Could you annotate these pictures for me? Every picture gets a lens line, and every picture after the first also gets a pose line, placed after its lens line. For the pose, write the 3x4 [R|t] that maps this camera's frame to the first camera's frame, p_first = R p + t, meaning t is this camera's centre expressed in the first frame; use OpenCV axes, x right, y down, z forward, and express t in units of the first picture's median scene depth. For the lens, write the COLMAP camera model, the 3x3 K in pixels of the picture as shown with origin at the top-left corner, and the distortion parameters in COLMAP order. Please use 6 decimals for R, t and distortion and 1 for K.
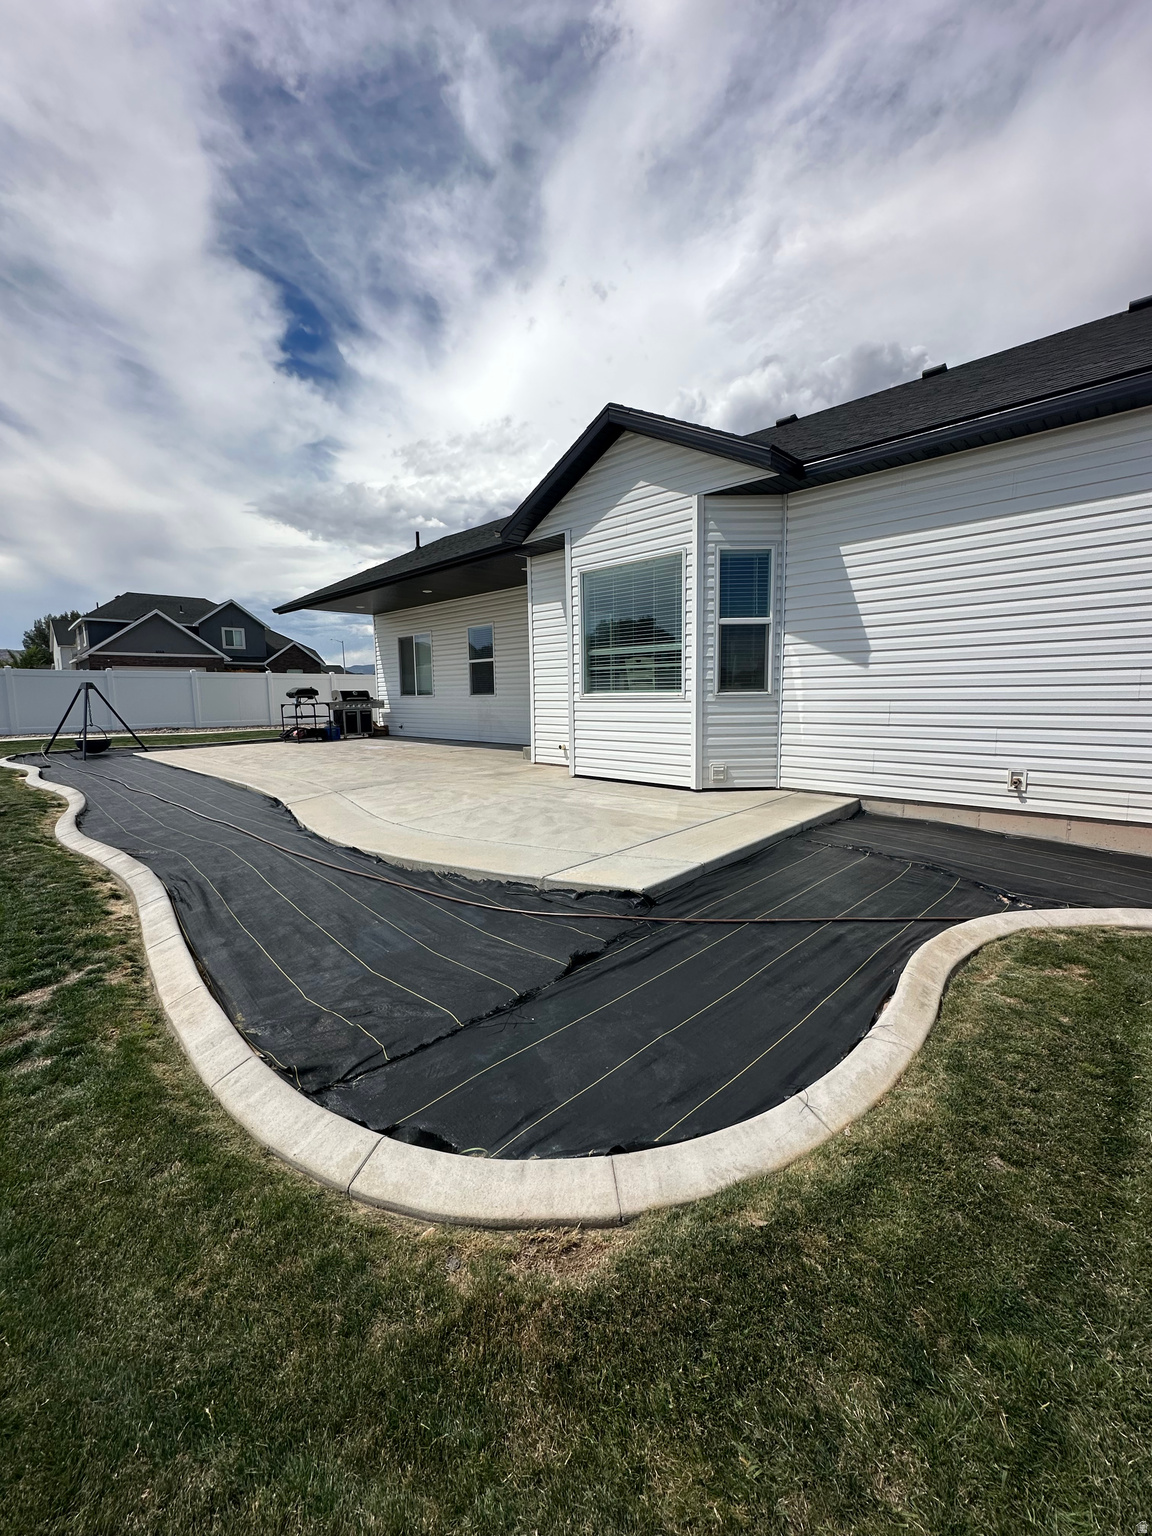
lens RADIAL K [[619.7, 0, 576.0], [0, 619.7, 768.0], [0, 0, 1]] dist [0.000824, 0.000606]
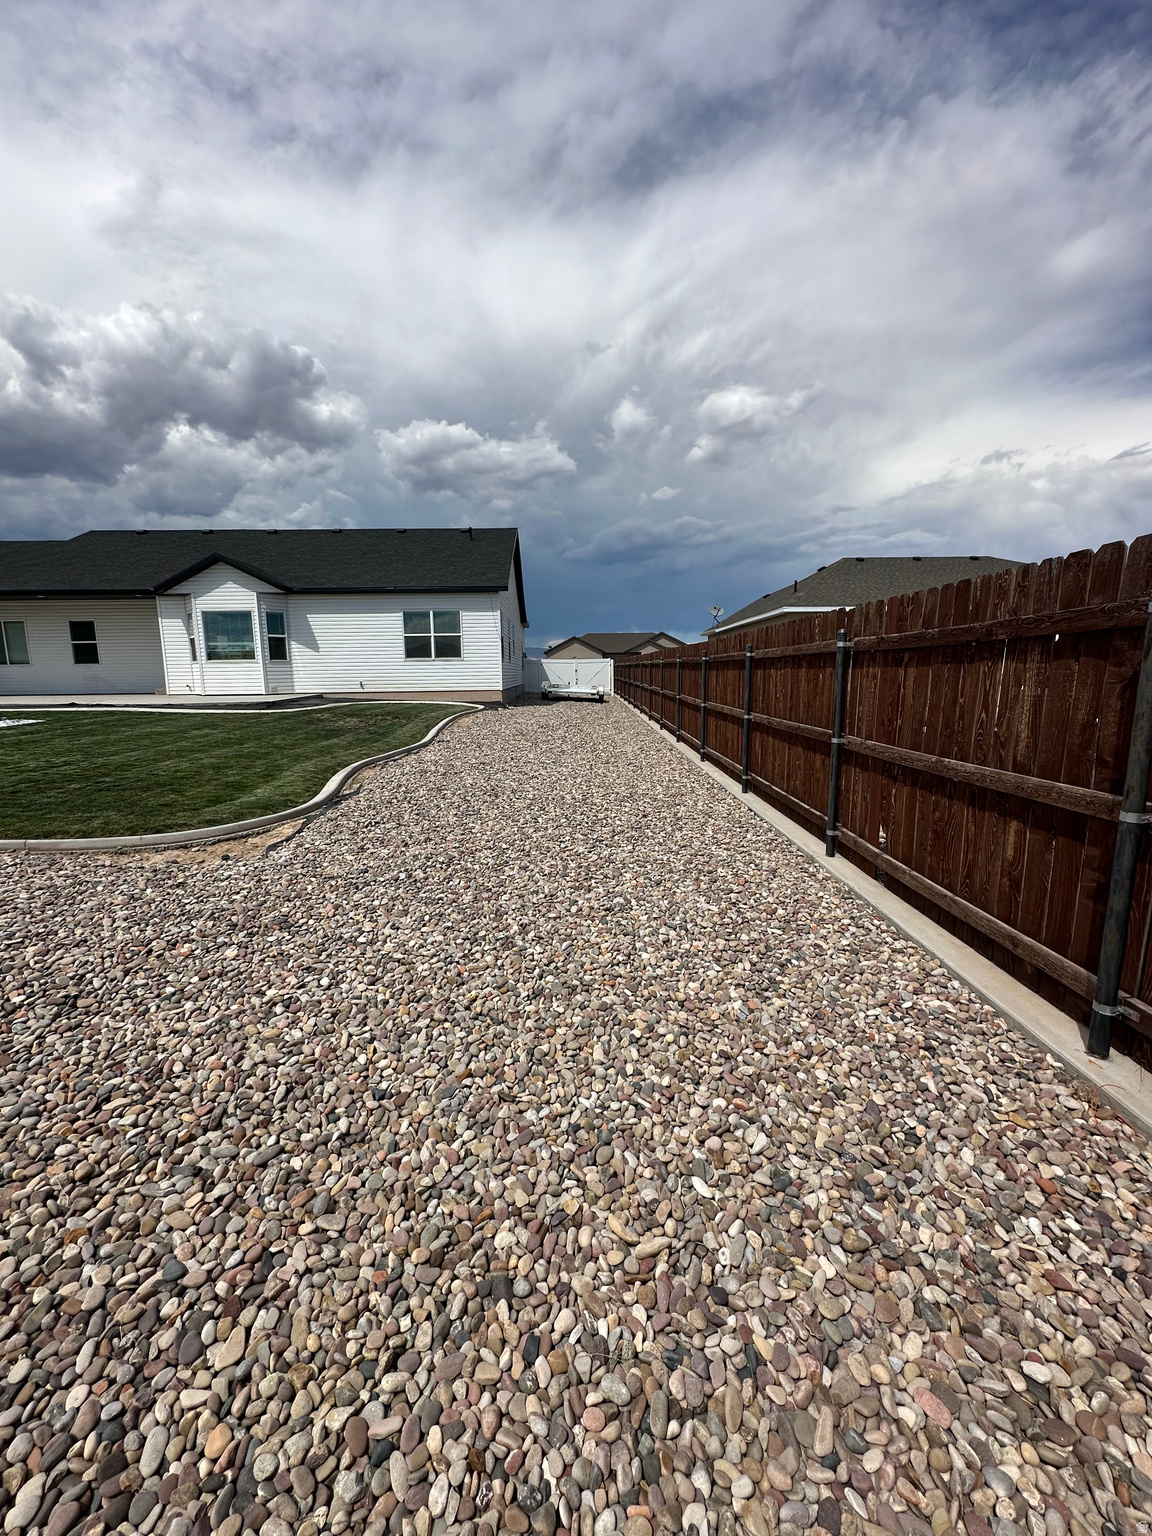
lens RADIAL K [[619.7, 0, 576.0], [0, 619.7, 768.0], [0, 0, 1]] dist [0.000824, 0.000606]
pose [[0.661106, -0.120082, 0.740620, -1.007023], [0.096347, 0.992524, 0.074922, 0.290606], [-0.744080, 0.021825, 0.667734, -1.934522]]
